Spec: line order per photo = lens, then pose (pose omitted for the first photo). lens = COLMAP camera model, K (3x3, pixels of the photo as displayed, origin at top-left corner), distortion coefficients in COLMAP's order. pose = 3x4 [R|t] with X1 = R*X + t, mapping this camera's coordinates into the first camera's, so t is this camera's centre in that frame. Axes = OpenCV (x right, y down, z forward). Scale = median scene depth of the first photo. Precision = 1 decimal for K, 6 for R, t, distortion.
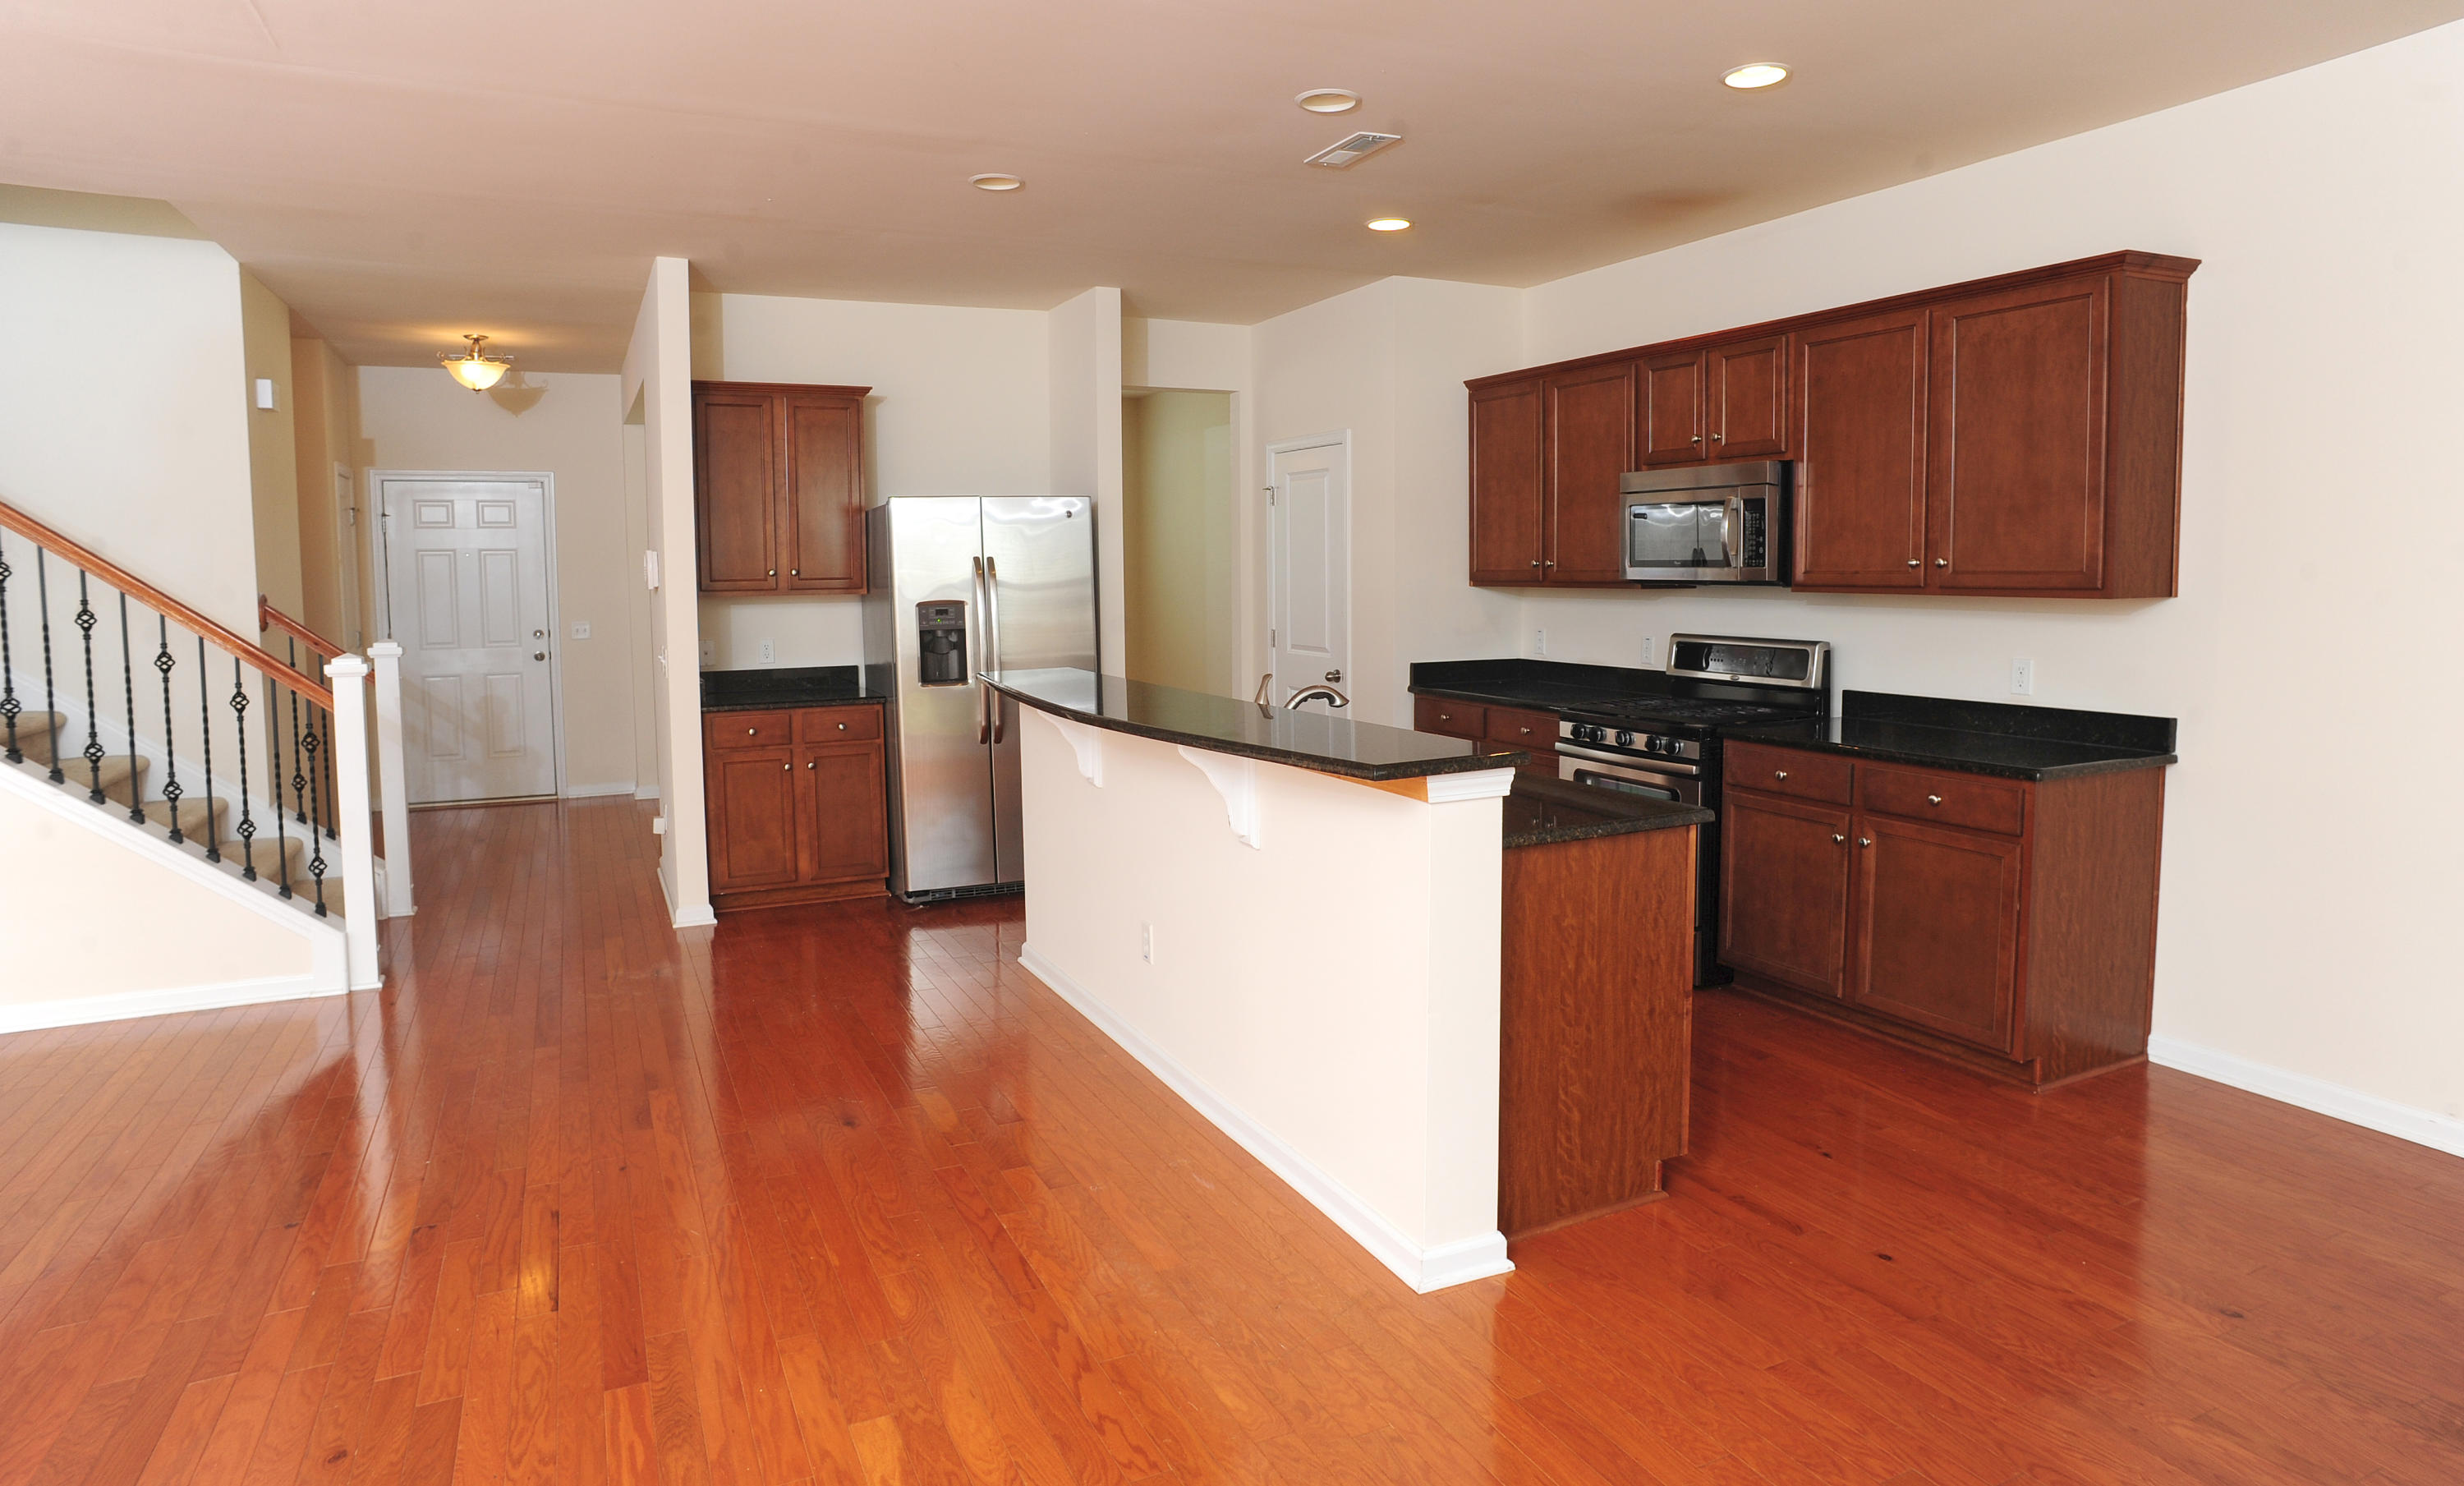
lens RADIAL K [[1434.5, 0, 1230.4], [0, 1434.5, 673.2], [0, 0, 1]] dist [-0.101247, 0.096545]
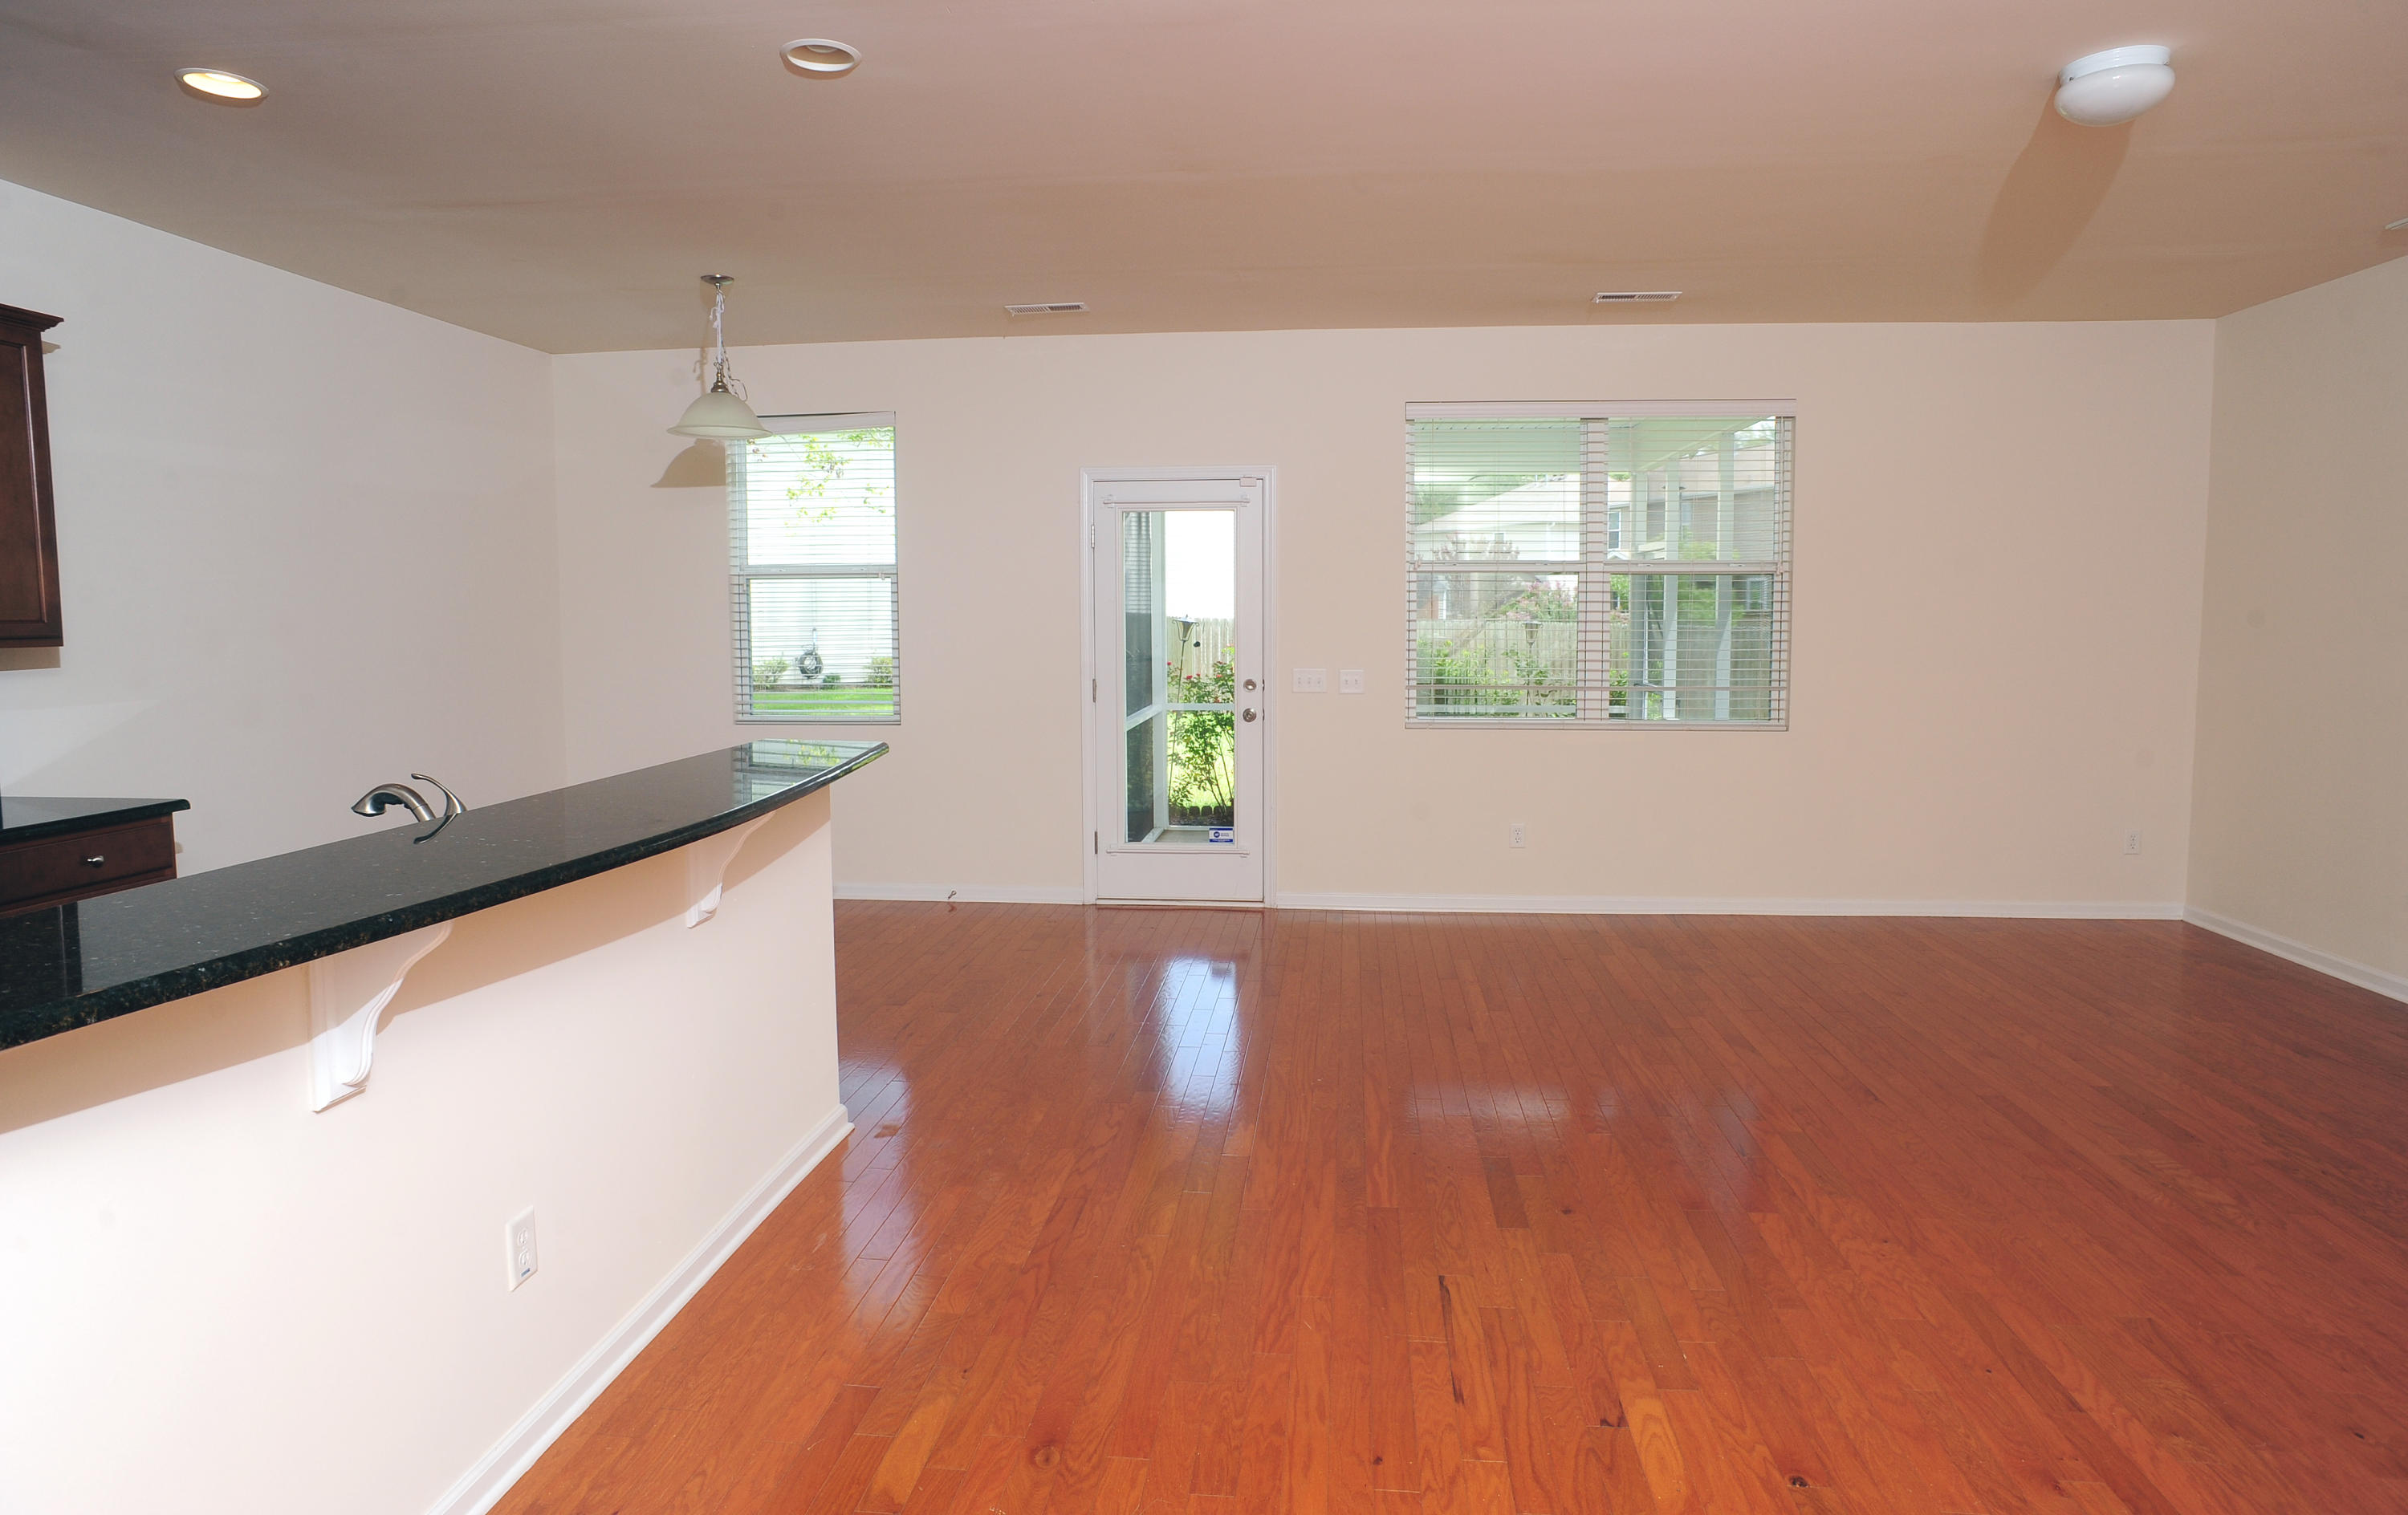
lens RADIAL K [[1392.7, 0, 1207.1], [0, 1392.7, 713.2], [0, 0, 1]] dist [-0.000288, -0.000055]
pose [[-0.855996, -0.025490, 0.516354, -0.457812], [0.054662, 0.988723, 0.139426, -0.072700], [-0.514085, 0.147573, -0.844949, 1.016614]]
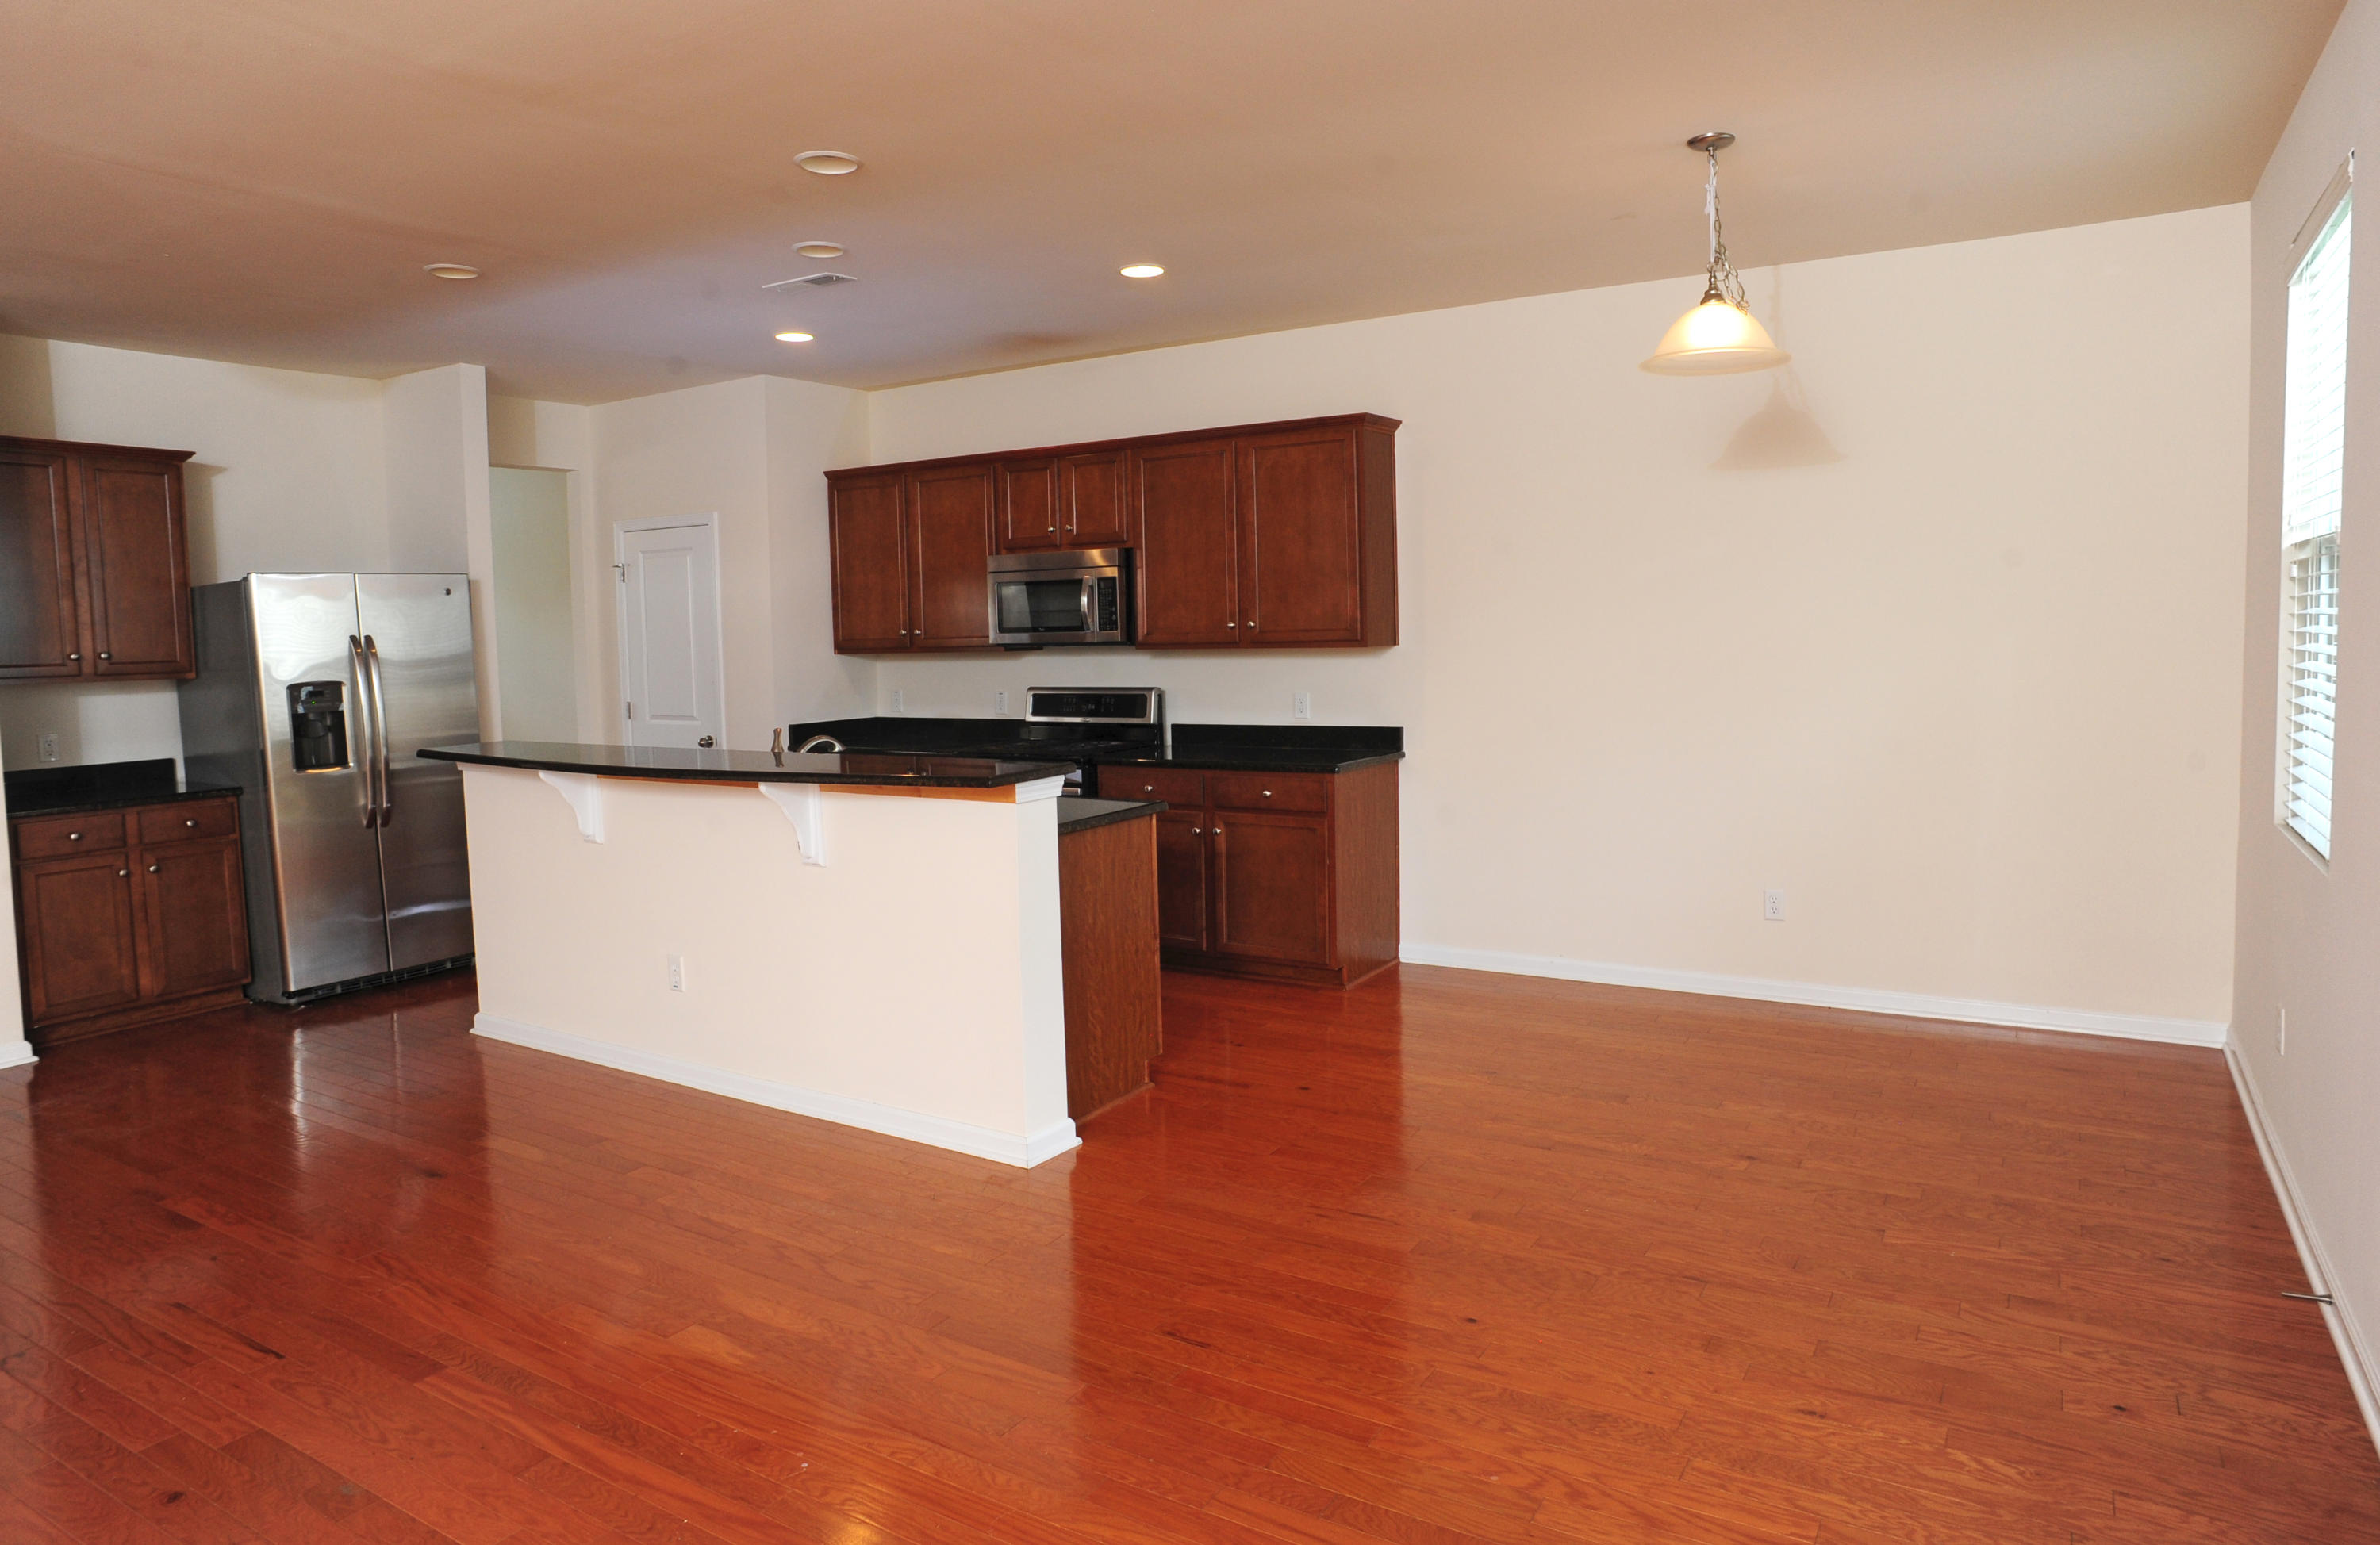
lens RADIAL K [[1442.0, 0, 1201.3], [0, 1442.0, 714.3], [0, 0, 1]] dist [0.000379, 0.002024]
pose [[0.854369, -0.046290, 0.517601, -0.225474], [0.057290, 0.998344, -0.005280, 0.011307], [-0.516500, 0.034164, 0.855606, -0.150636]]
